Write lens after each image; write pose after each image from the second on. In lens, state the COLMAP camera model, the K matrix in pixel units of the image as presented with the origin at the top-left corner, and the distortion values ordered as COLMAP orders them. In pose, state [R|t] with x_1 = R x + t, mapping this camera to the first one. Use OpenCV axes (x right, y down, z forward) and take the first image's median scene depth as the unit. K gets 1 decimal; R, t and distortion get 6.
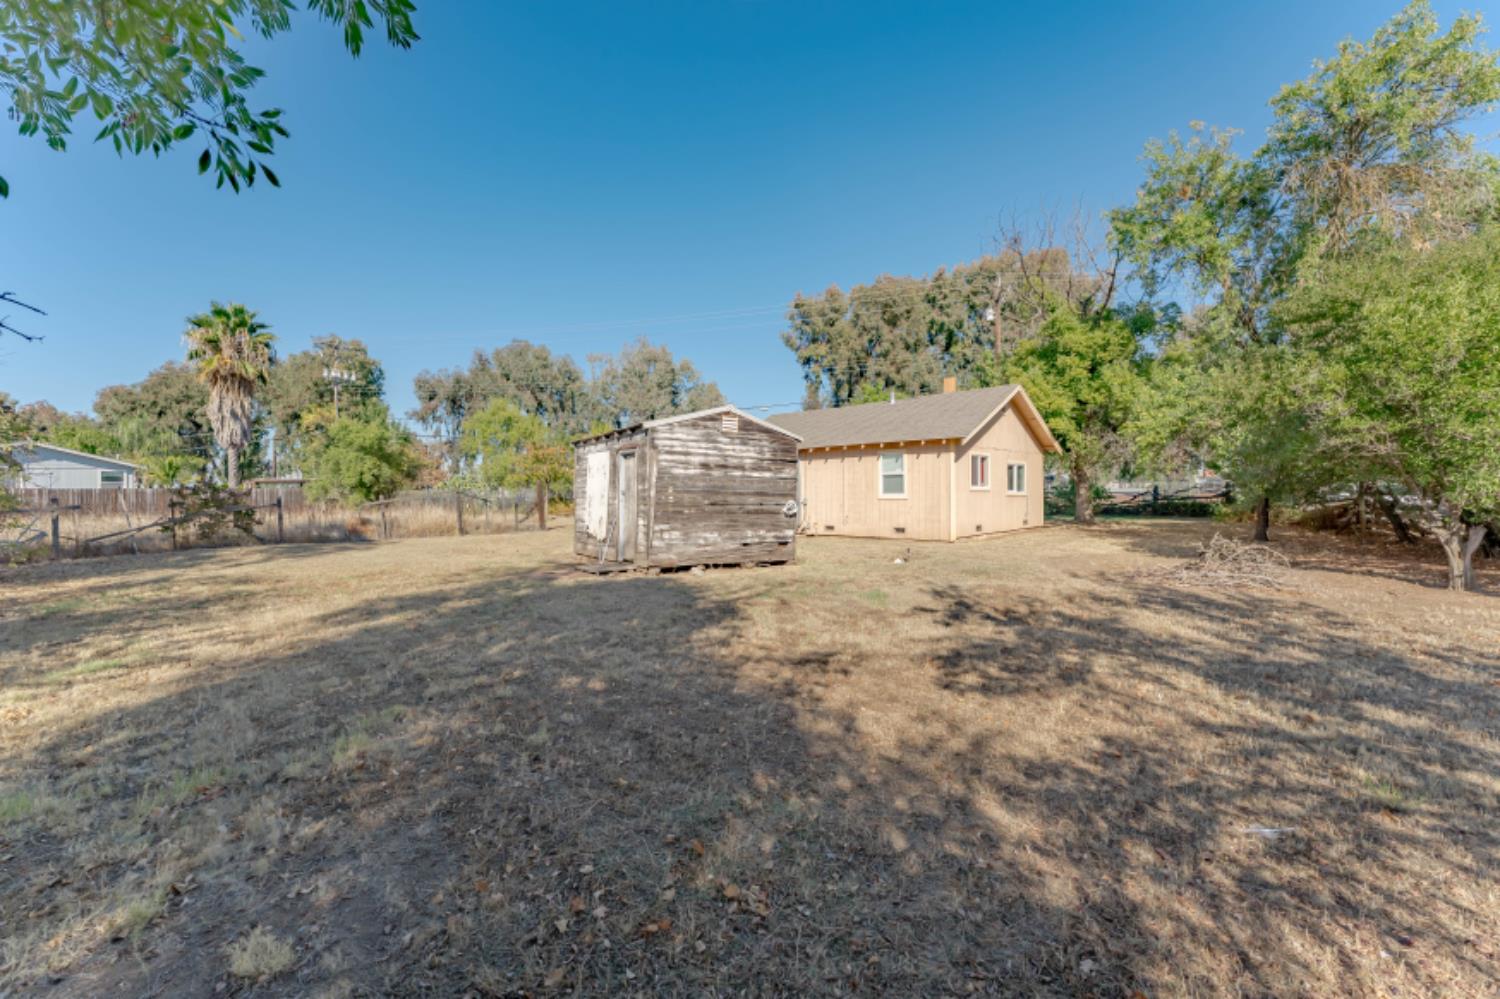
lens RADIAL K [[600.2, 0, 750.0], [0, 600.2, 498.5], [0, 0, 1]] dist [-0.002507, 0.000457]
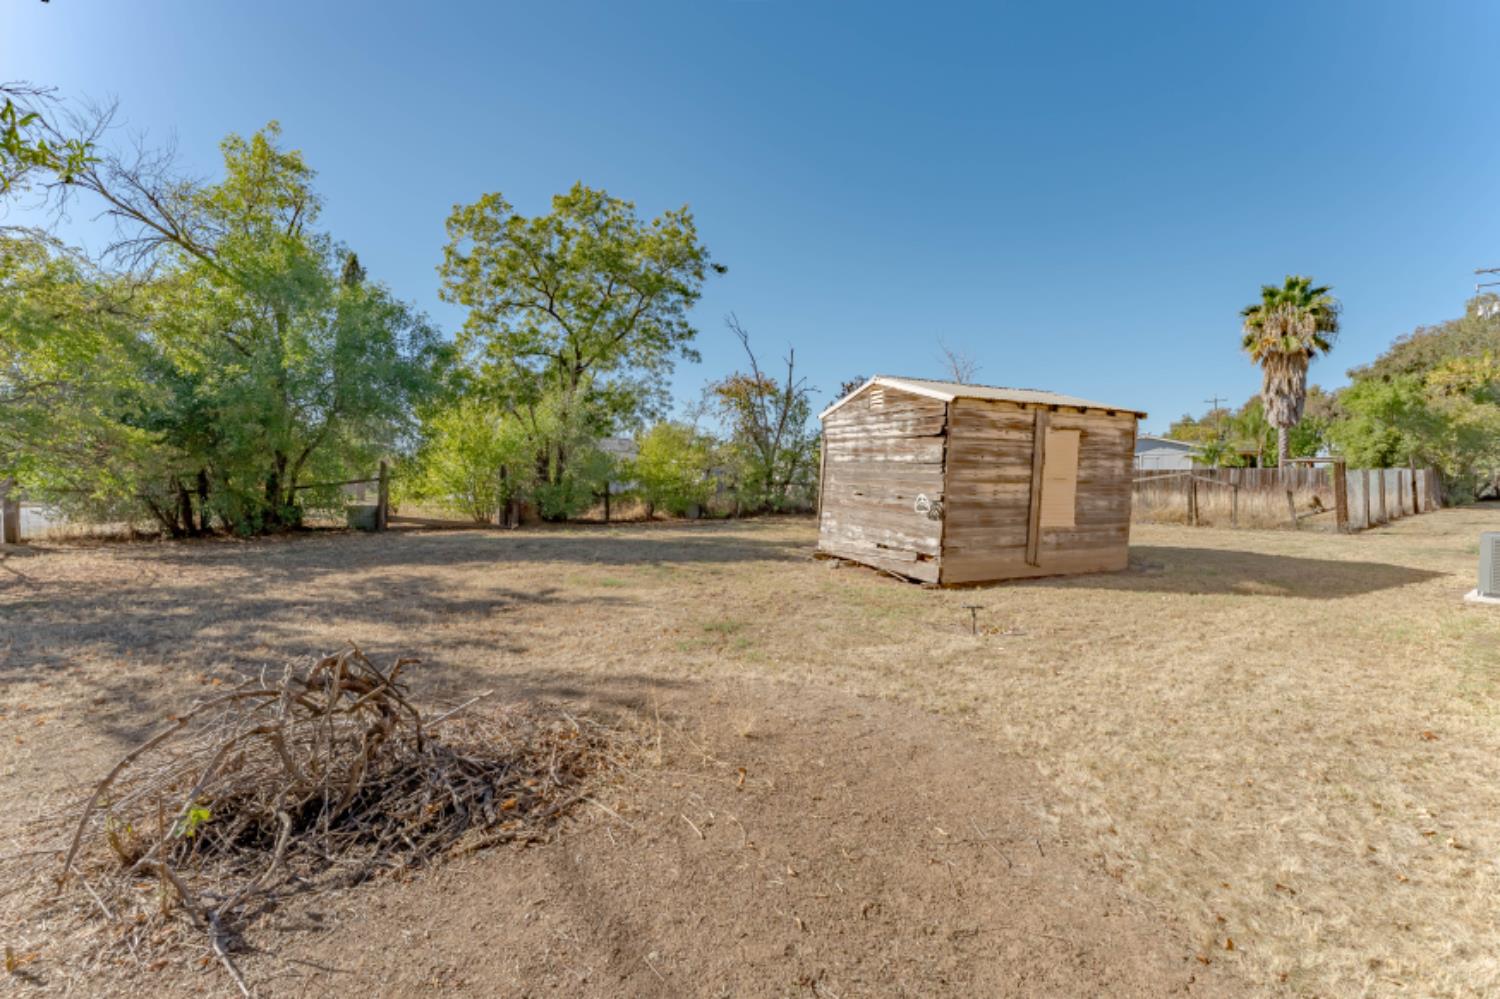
lens RADIAL K [[600.2, 0, 750.0], [0, 600.2, 491.7], [0, 0, 1]] dist [-0.002507, 0.000457]
pose [[-0.194485, 0.033084, -0.980347, 0.806475], [-0.004250, 0.999393, 0.034570, -0.023240], [0.980896, 0.010889, -0.194227, 0.977974]]
